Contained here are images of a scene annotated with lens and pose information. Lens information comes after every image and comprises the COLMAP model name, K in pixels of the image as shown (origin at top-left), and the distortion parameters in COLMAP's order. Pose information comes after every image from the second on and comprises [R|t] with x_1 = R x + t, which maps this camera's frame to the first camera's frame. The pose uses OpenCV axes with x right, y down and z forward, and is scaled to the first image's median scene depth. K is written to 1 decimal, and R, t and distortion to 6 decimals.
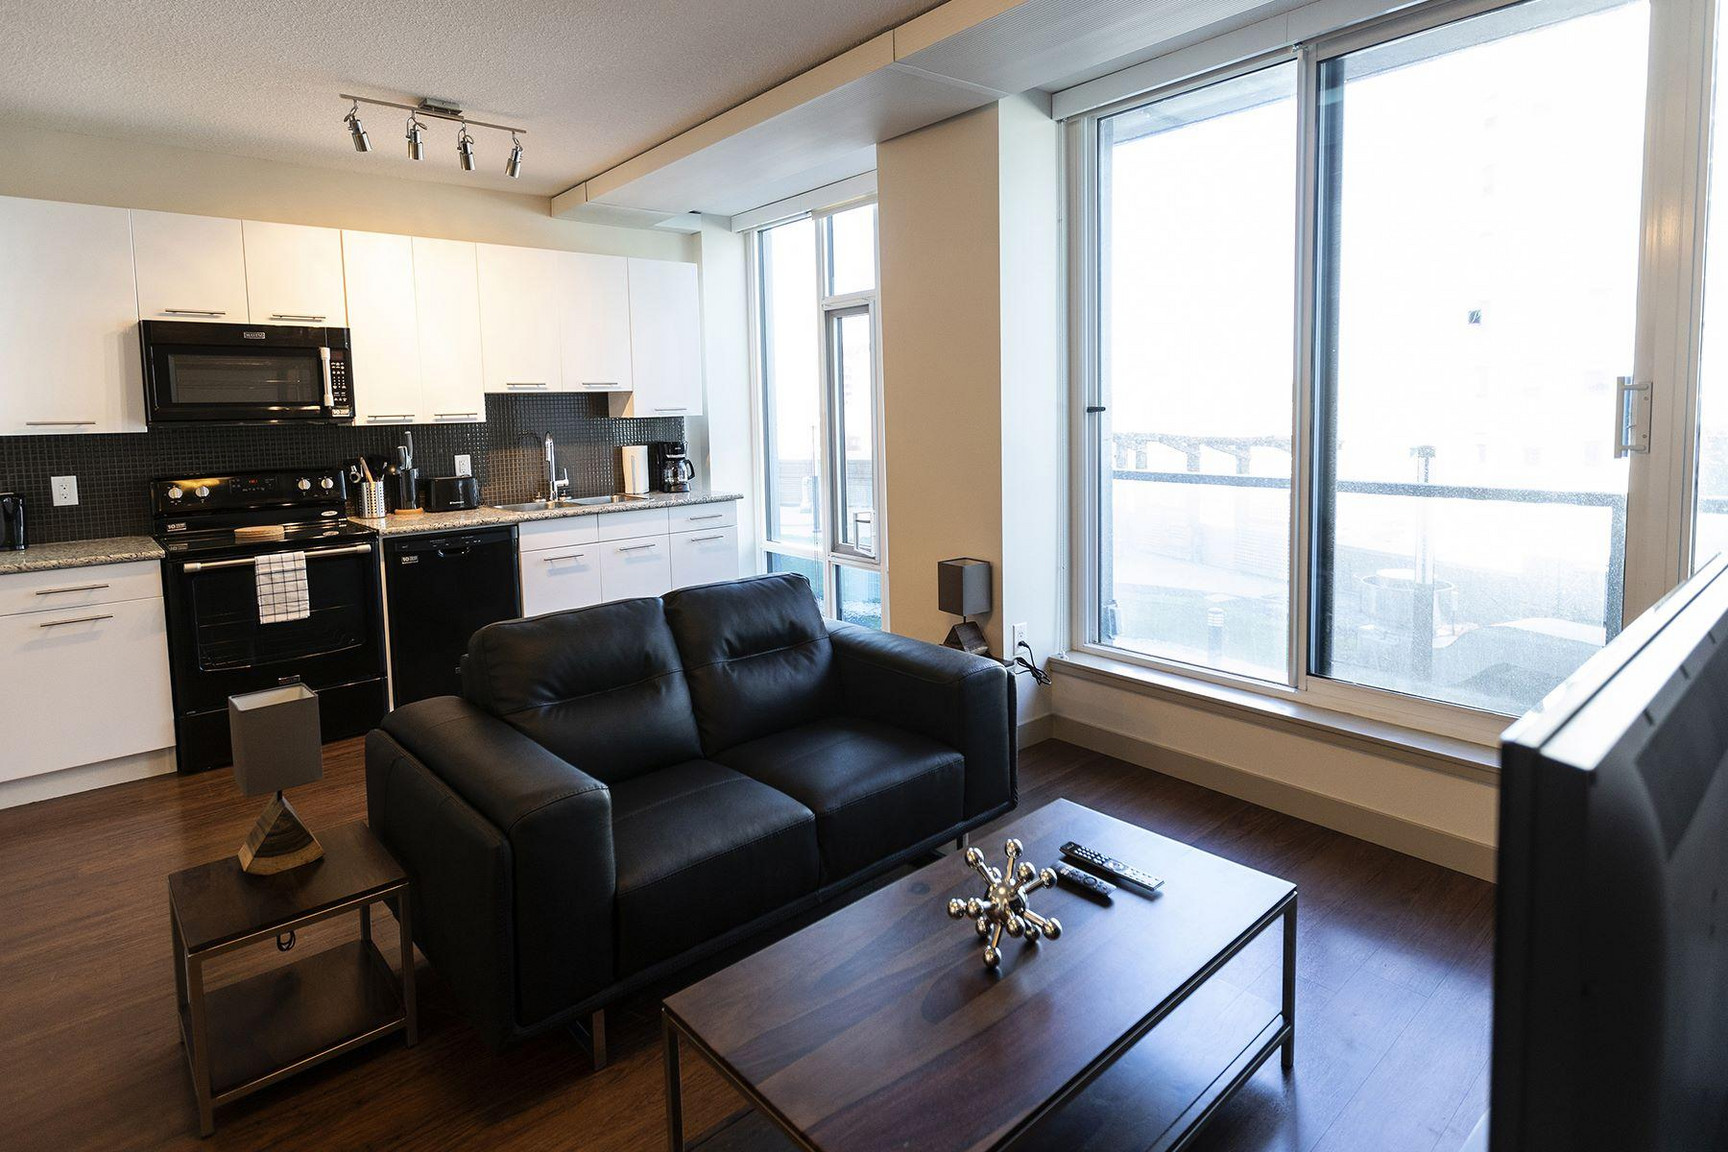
lens RADIAL K [[914.5, 0, 868.7], [0, 914.5, 524.2], [0, 0, 1]] dist [0.002720, 0.003333]
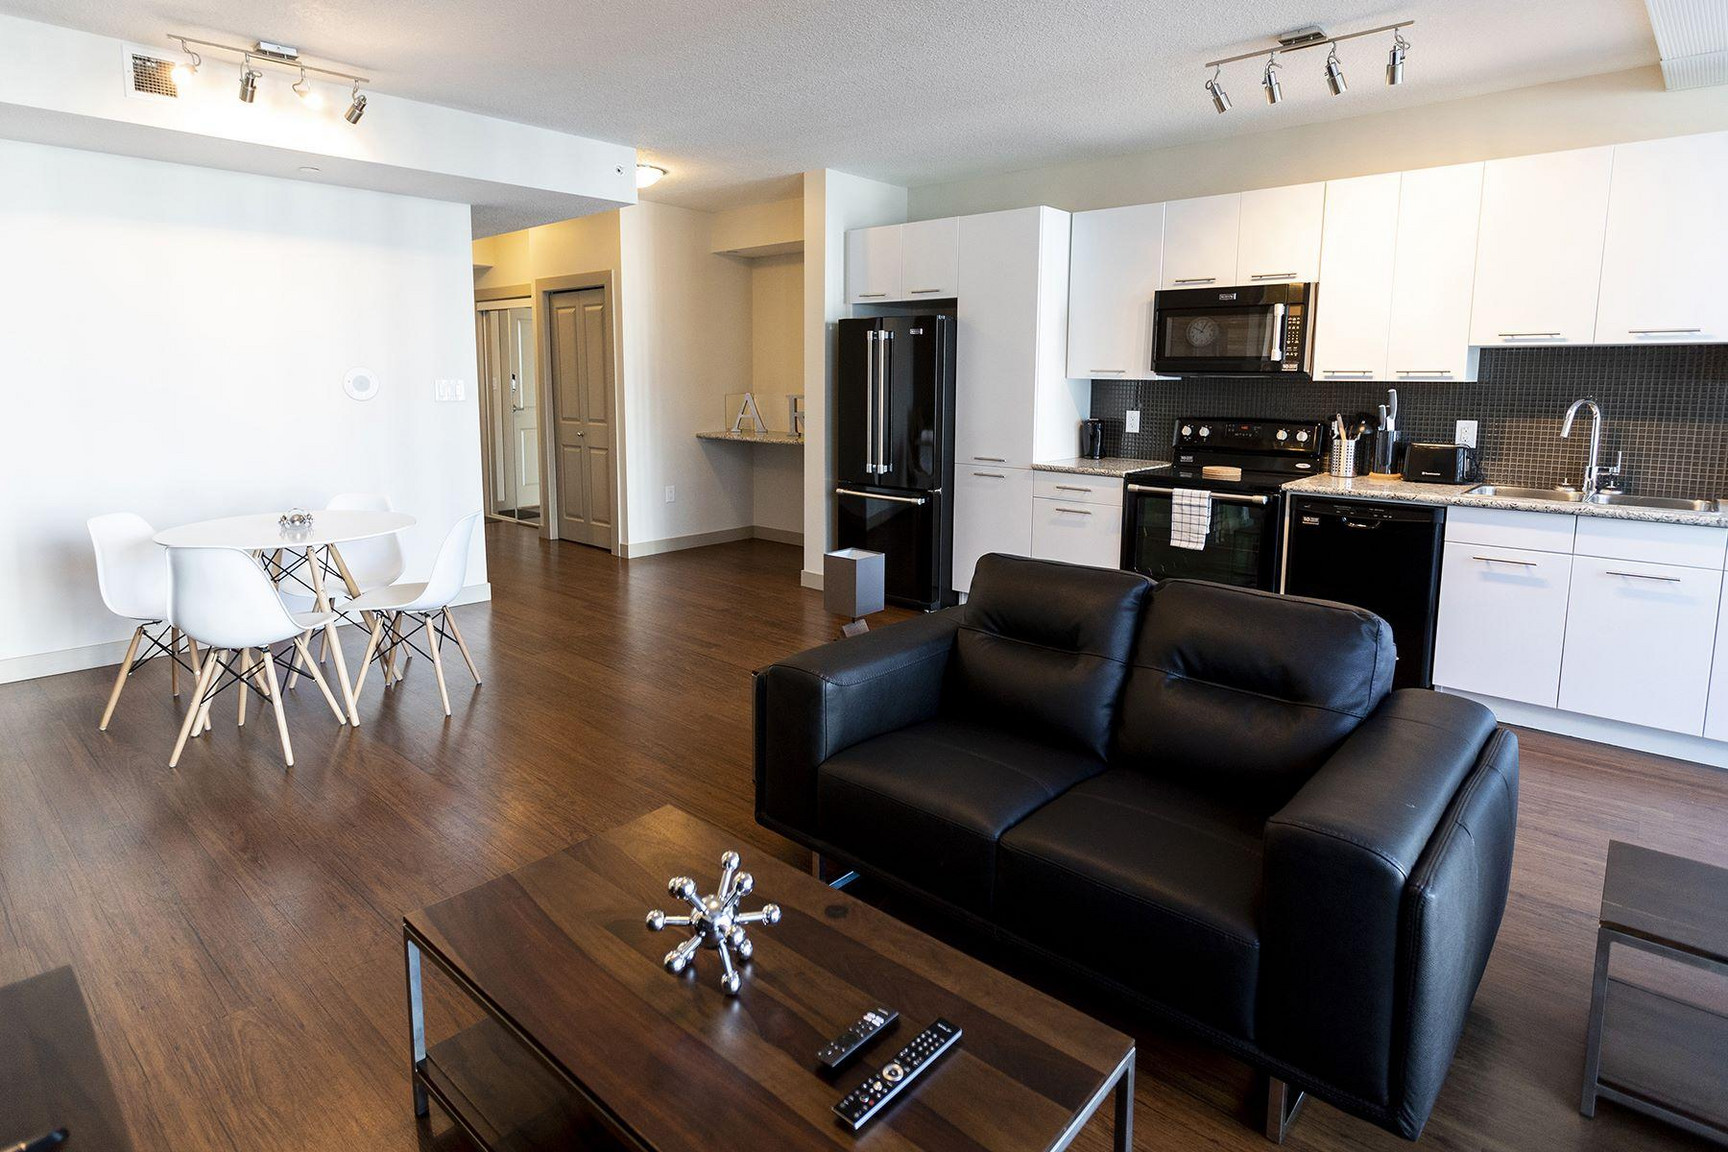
lens RADIAL K [[914.5, 0, 856.9], [0, 914.5, 558.7], [0, 0, 1]] dist [0.002720, 0.003333]
pose [[0.114460, 0.222496, -0.968191, 0.384340], [-0.134932, 0.969047, 0.206741, -0.056212], [0.984222, 0.106976, 0.140939, 0.370391]]
